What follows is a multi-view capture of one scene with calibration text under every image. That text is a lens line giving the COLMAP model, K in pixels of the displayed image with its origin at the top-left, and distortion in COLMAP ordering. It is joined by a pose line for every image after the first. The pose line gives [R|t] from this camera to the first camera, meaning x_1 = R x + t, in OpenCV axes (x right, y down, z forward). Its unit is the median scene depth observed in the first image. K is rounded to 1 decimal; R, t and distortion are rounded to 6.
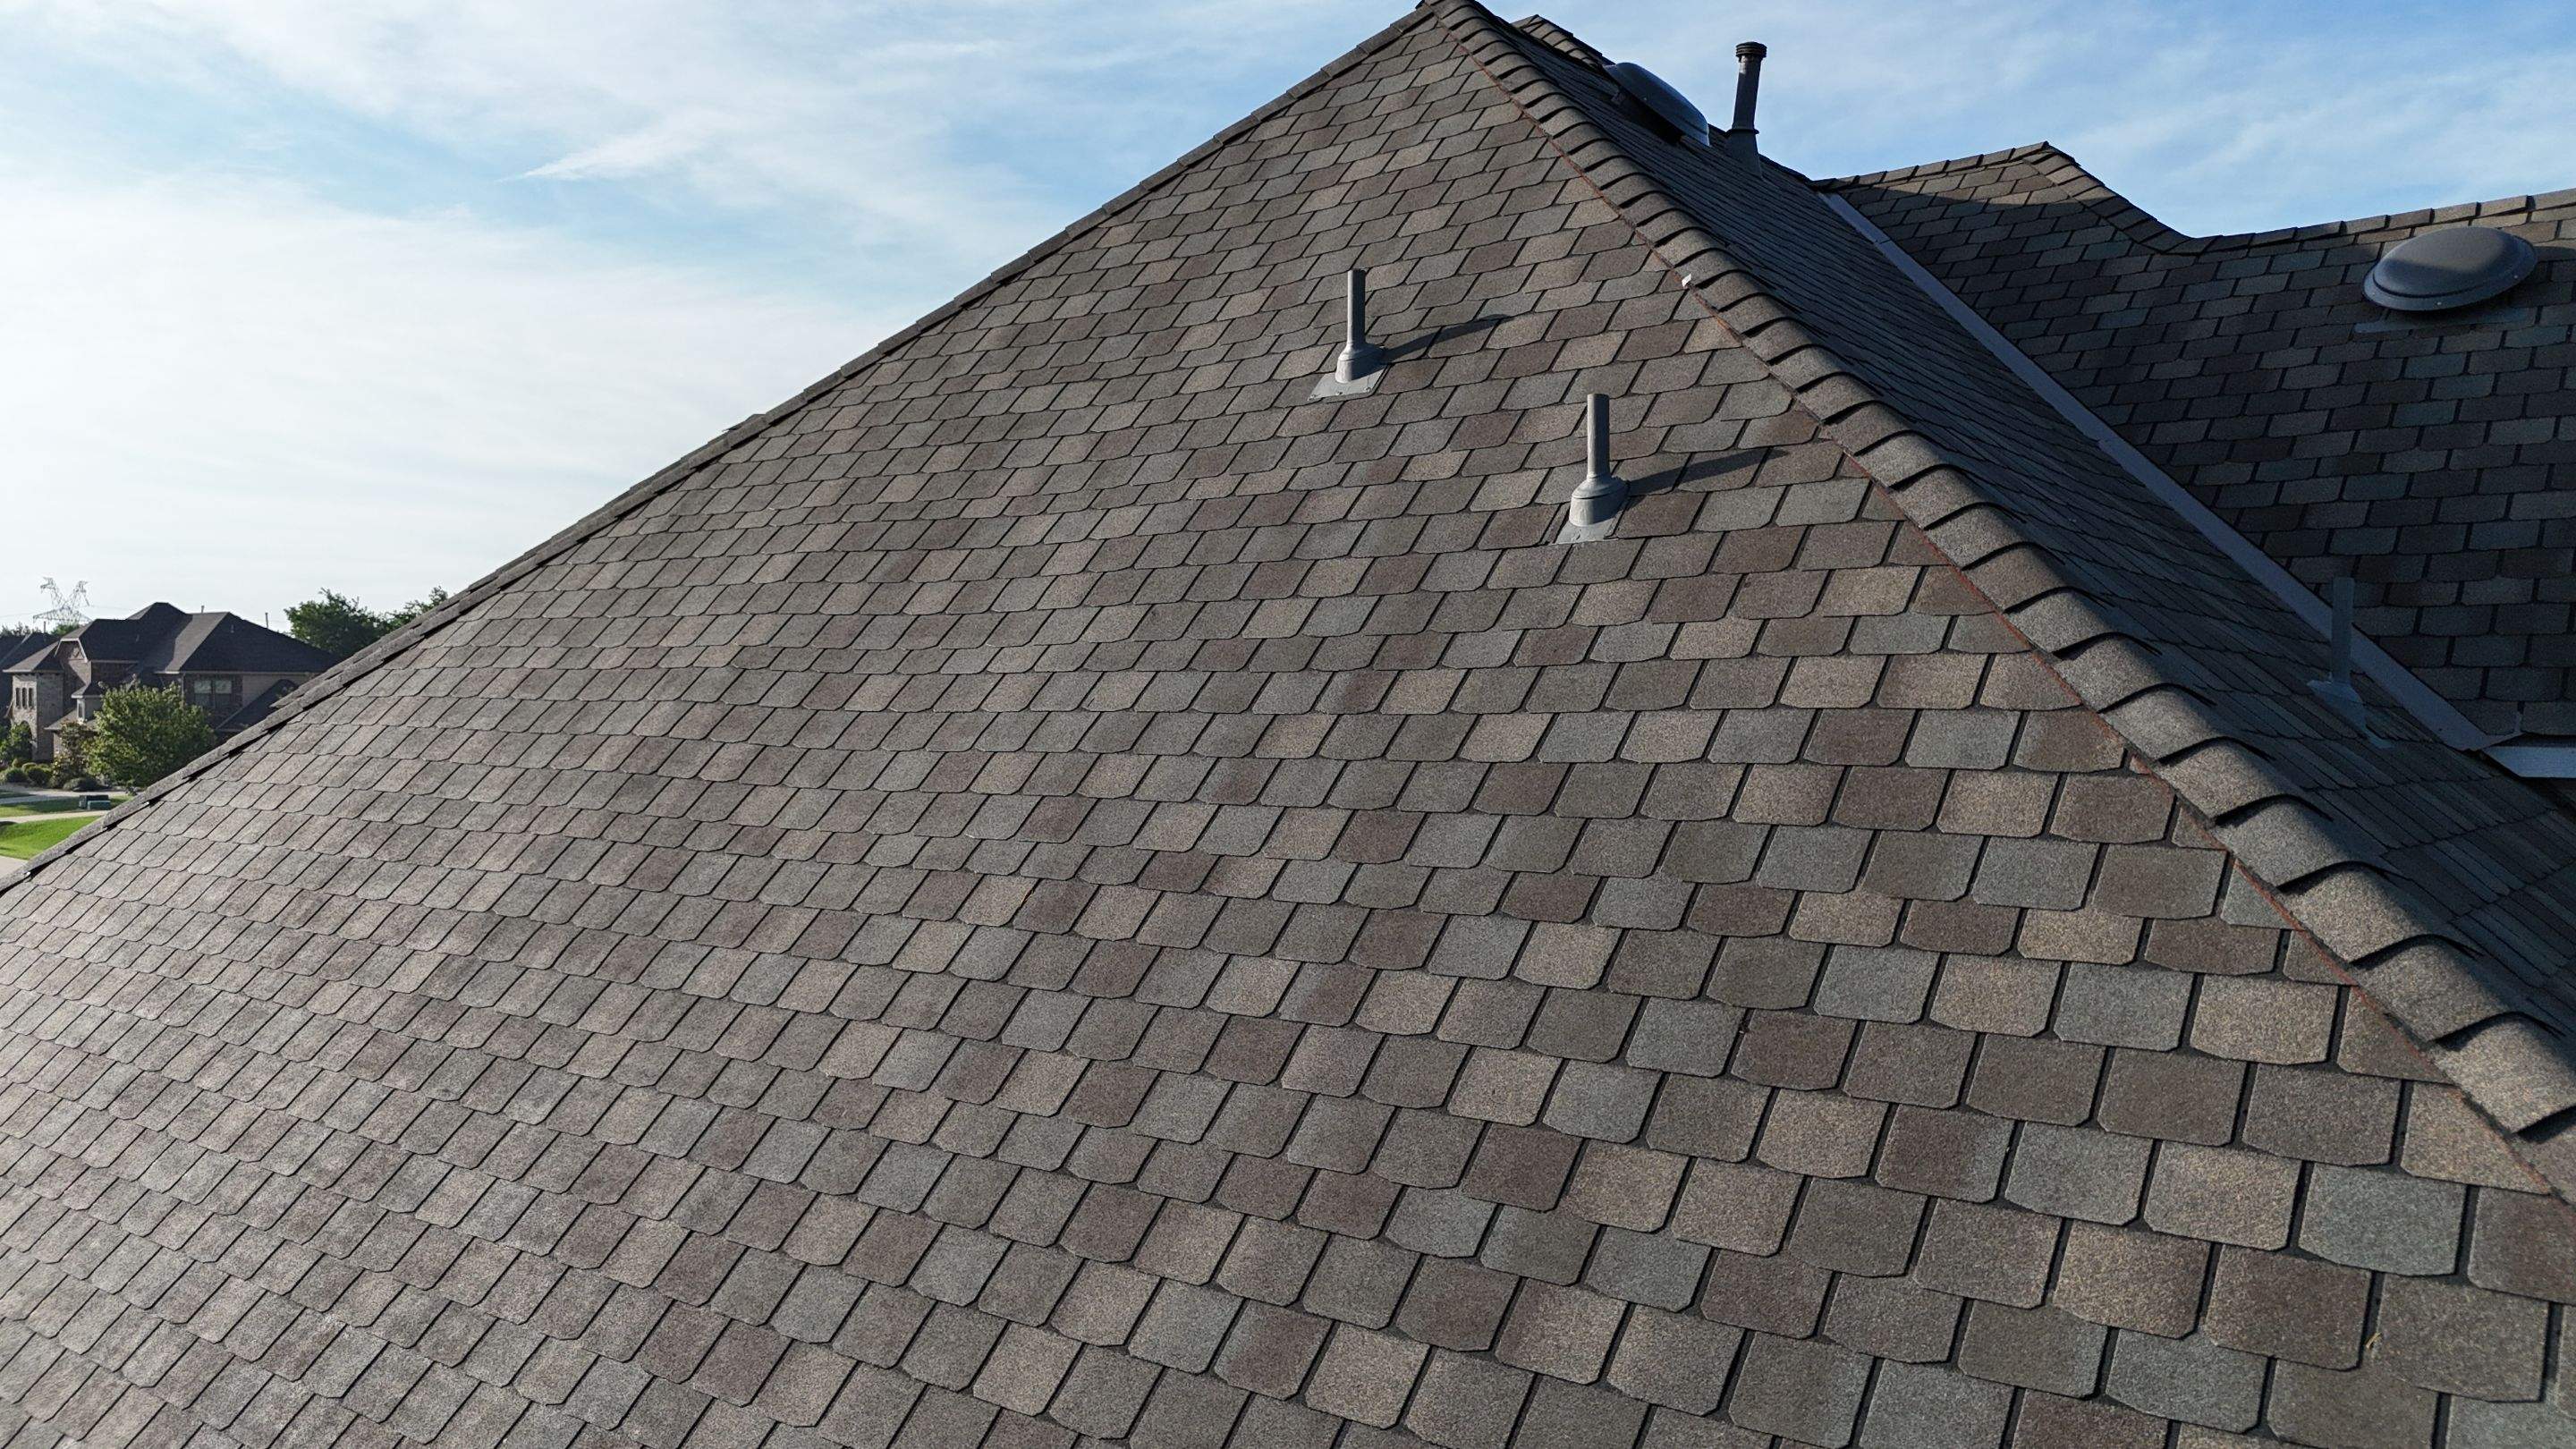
lens RADIAL K [[1895.2, 0, 1285.9], [0, 1895.2, 732.9], [0, 0, 1]] dist [0.066192, -0.059557]
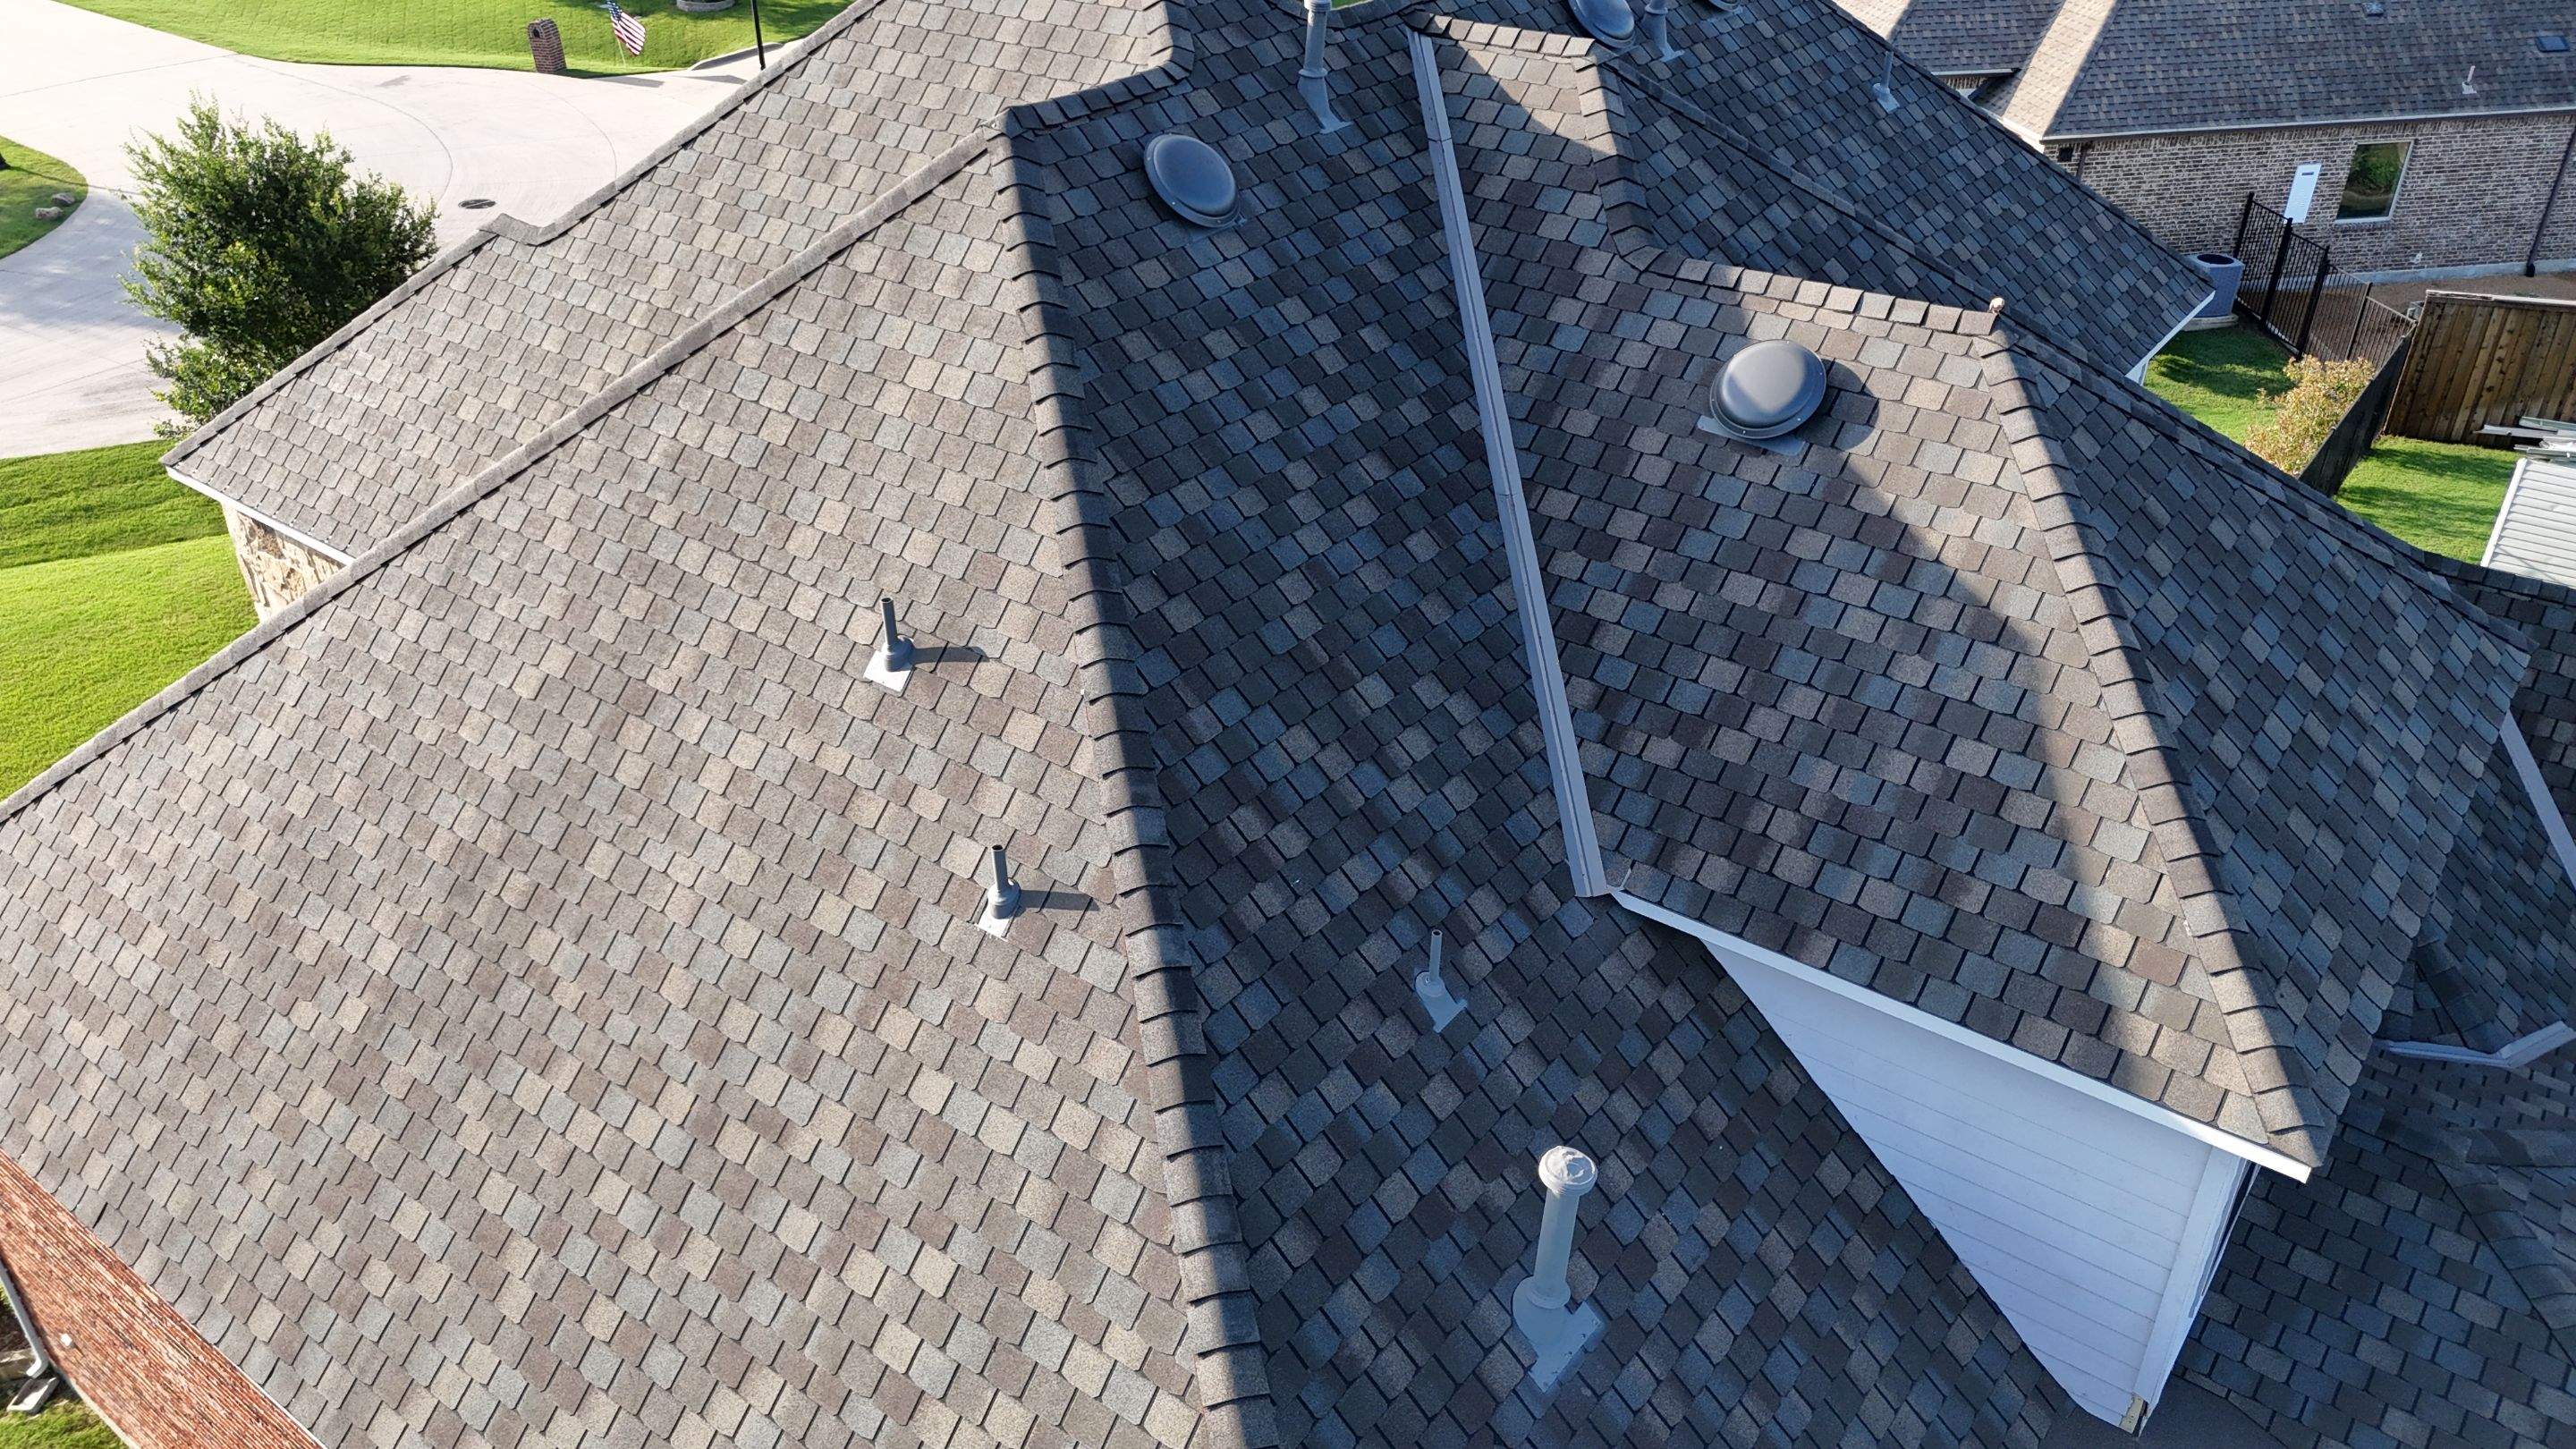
lens RADIAL K [[1895.2, 0, 1285.9], [0, 1895.2, 732.9], [0, 0, 1]] dist [0.066192, -0.059557]
pose [[0.999794, -0.016480, 0.011888, 0.414465], [0.007972, 0.856245, 0.516509, -1.160632], [-0.018691, -0.516307, 0.856199, -0.374419]]
